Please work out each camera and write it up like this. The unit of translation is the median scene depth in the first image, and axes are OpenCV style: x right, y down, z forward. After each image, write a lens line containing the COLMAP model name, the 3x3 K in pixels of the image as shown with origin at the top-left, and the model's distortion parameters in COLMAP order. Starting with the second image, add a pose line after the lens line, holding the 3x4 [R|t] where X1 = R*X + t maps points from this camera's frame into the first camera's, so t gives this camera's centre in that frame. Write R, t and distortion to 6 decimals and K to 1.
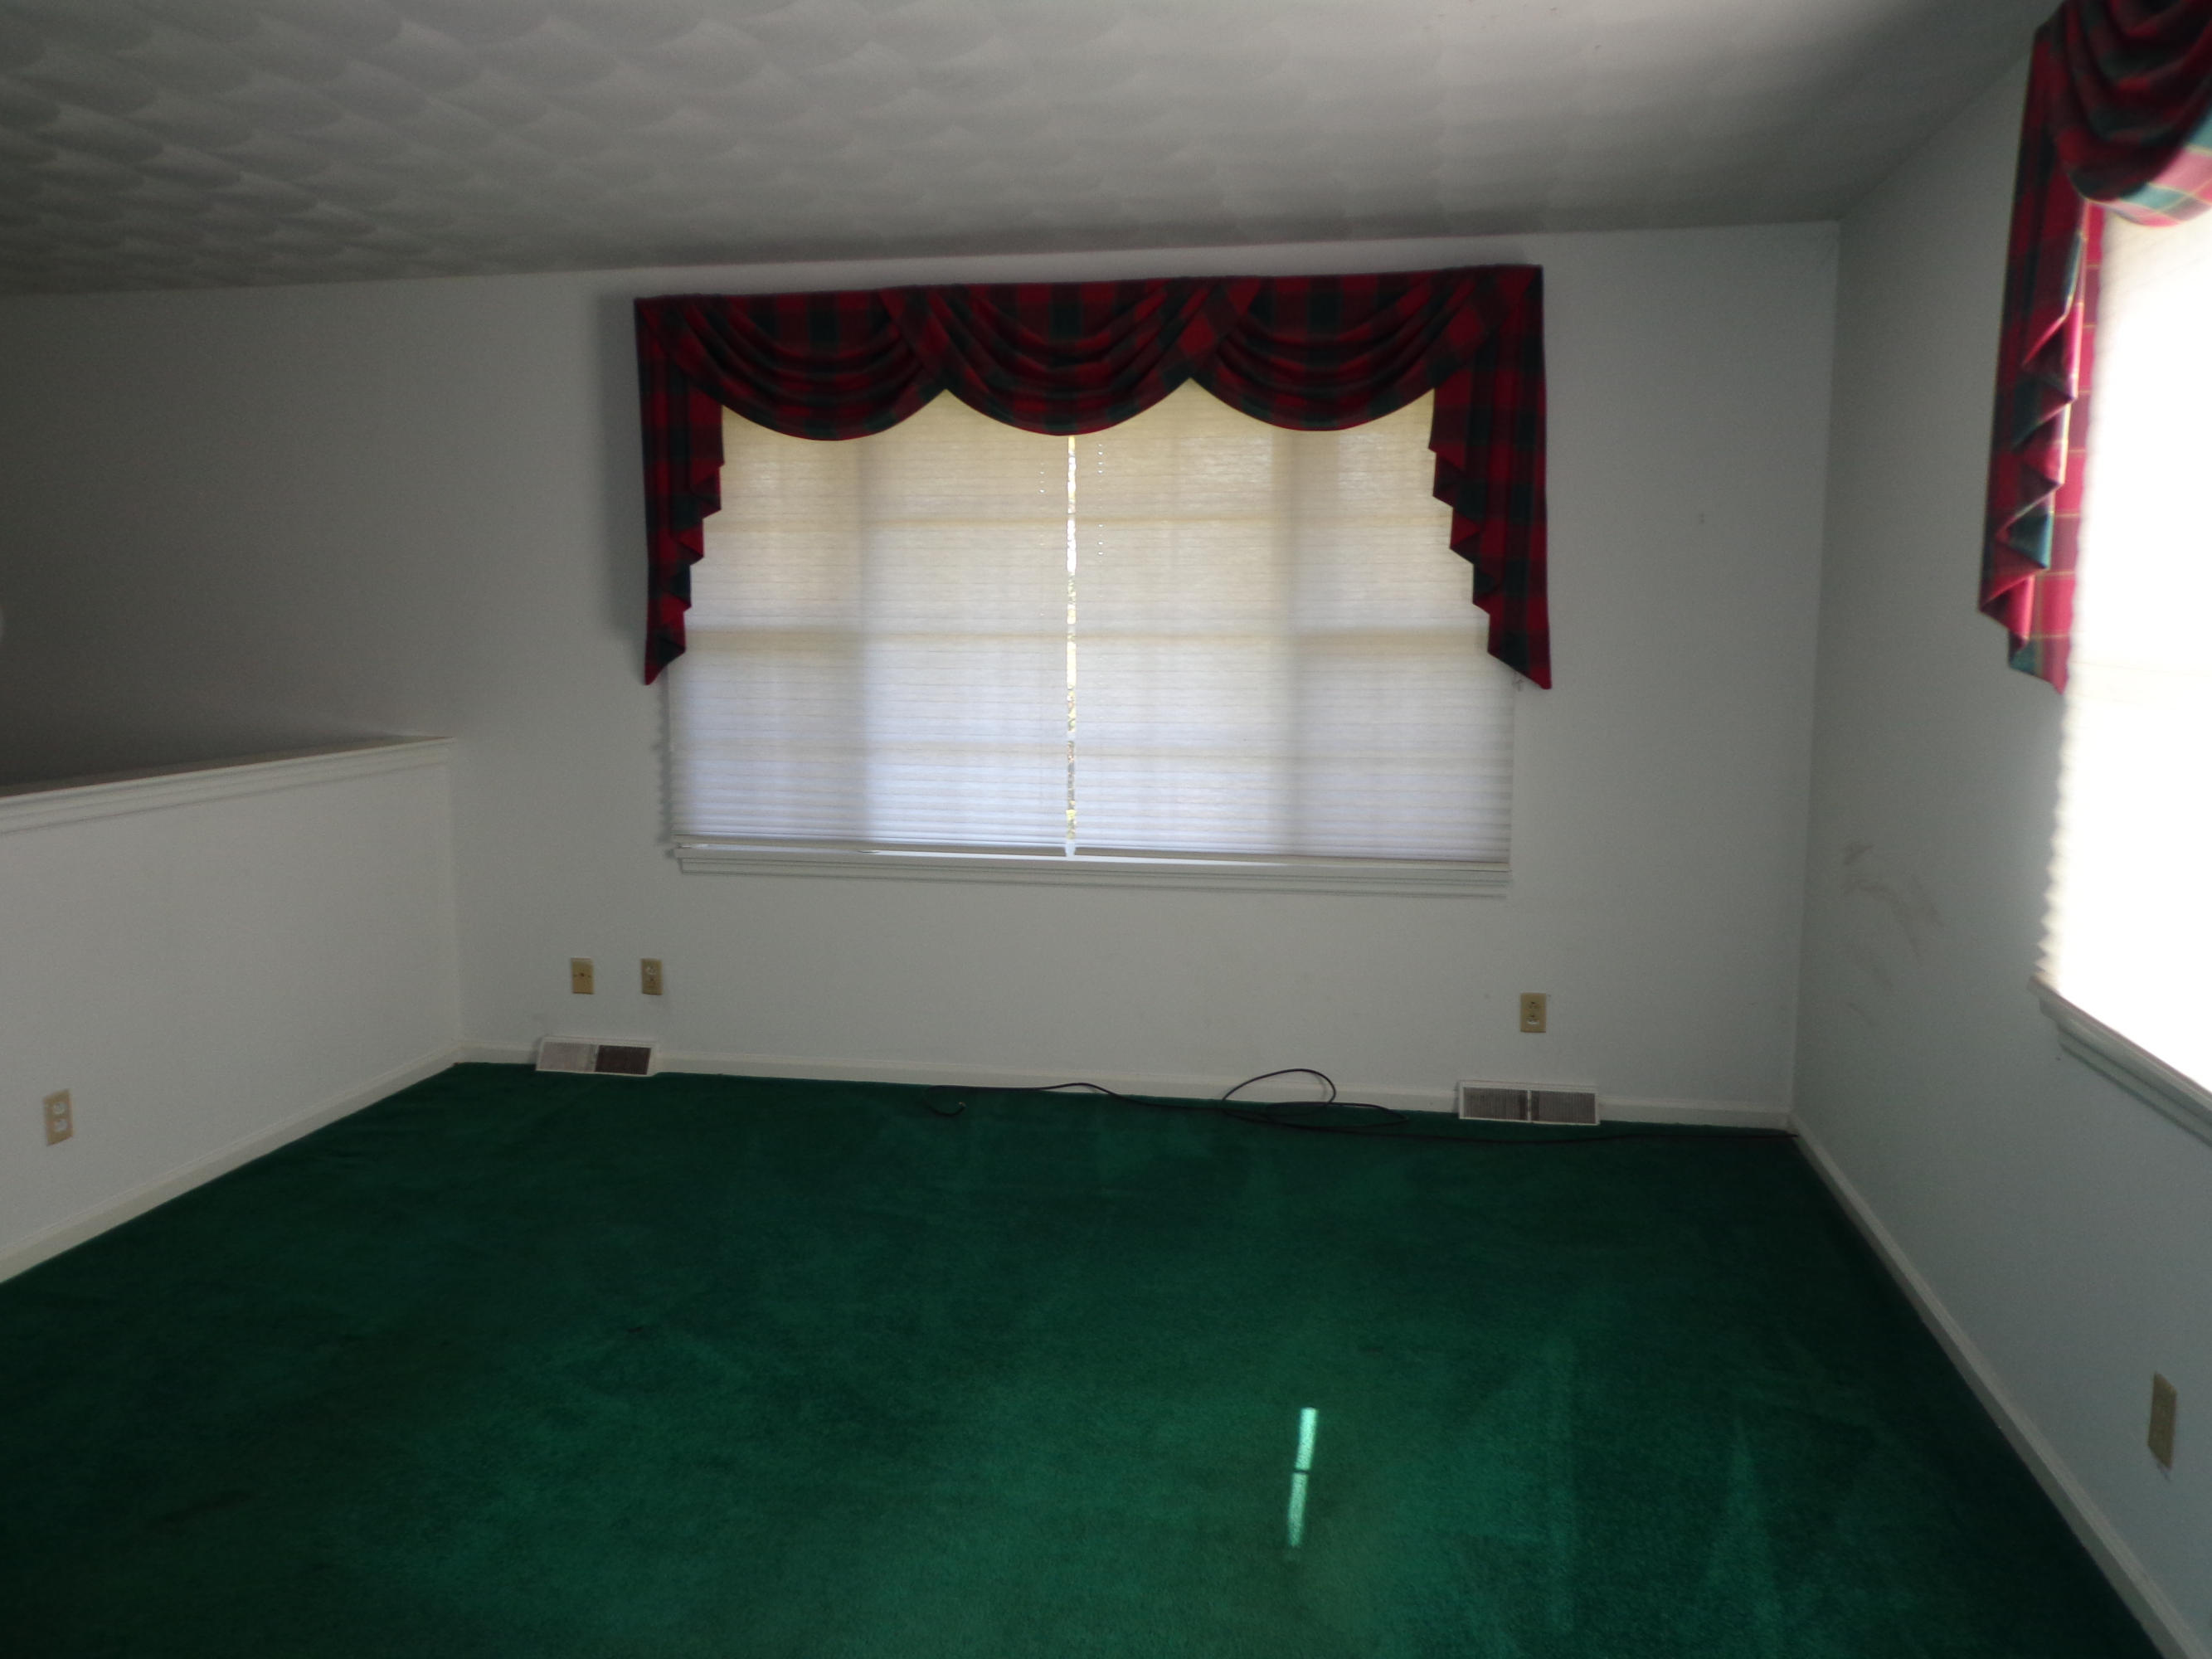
lens RADIAL K [[1613.9, 0, 1111.3], [0, 1613.9, 830.2], [0, 0, 1]] dist [-0.008512, 0.013566]
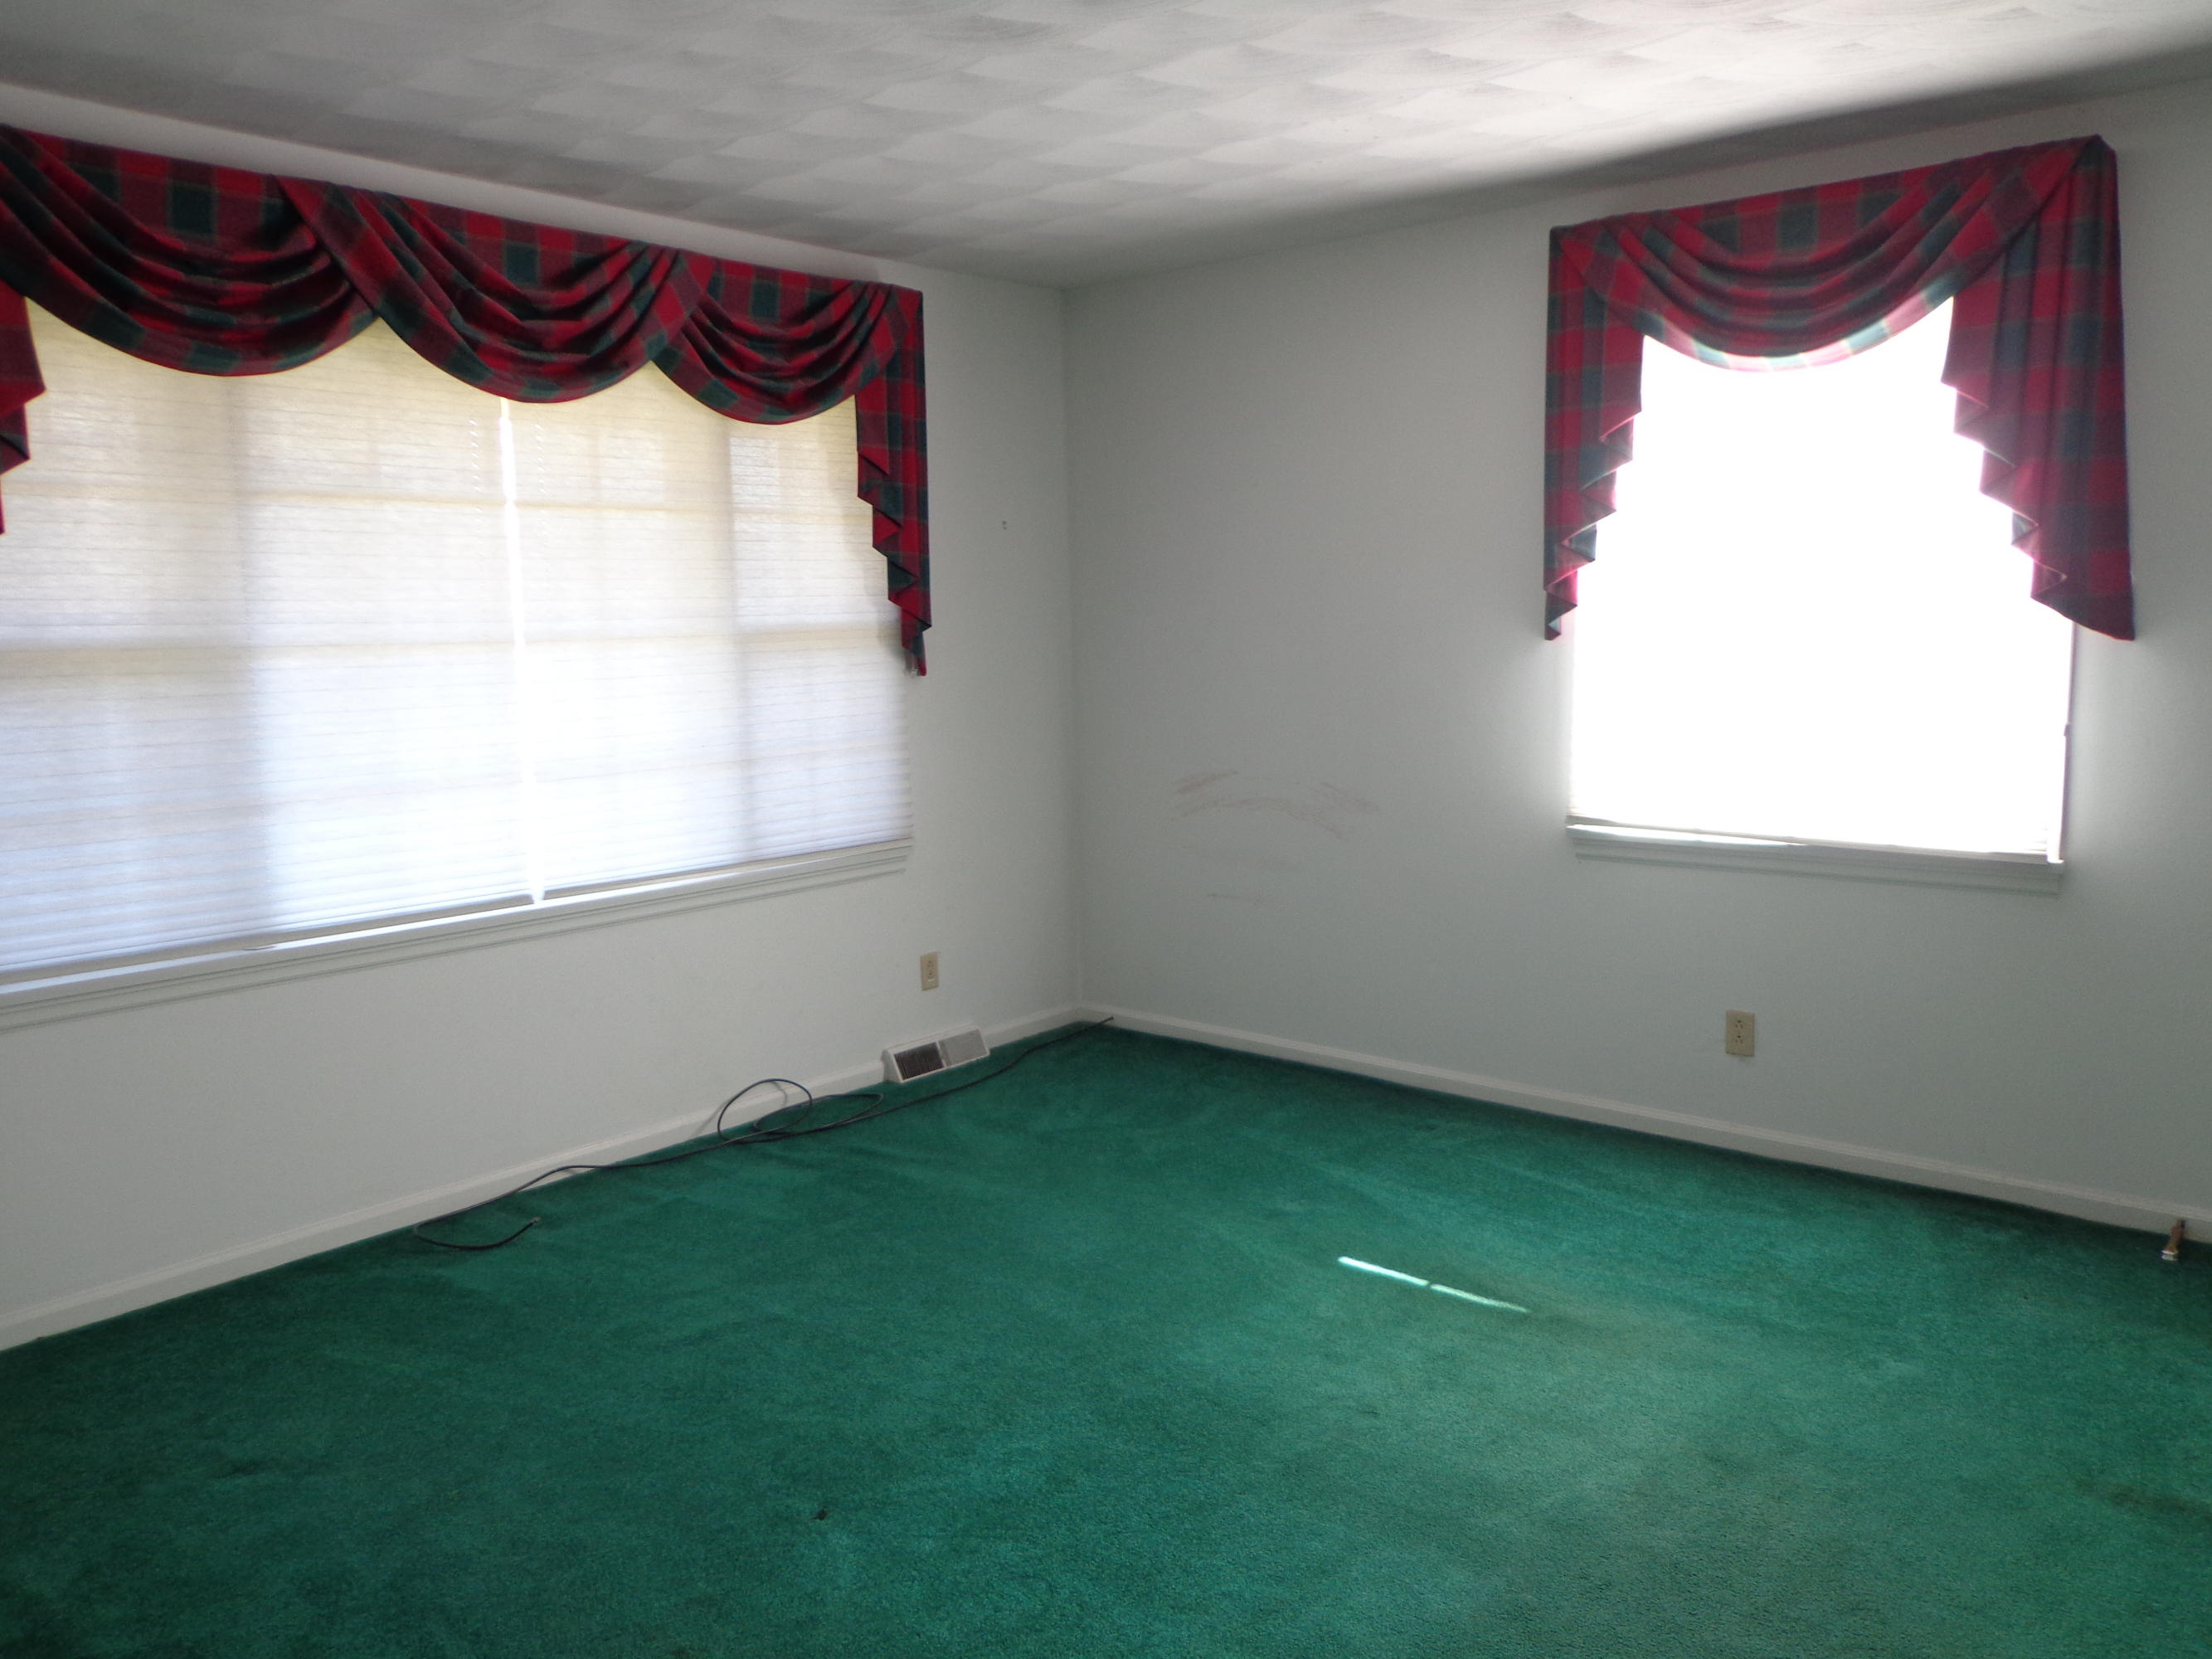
lens RADIAL K [[1622.4, 0, 1104.8], [0, 1622.4, 839.9], [0, 0, 1]] dist [0.004572, 0.010315]
pose [[0.515214, -0.130134, 0.847124, -0.604083], [0.137307, 0.988172, 0.068293, -0.034704], [-0.845991, 0.081130, 0.526988, 0.309478]]
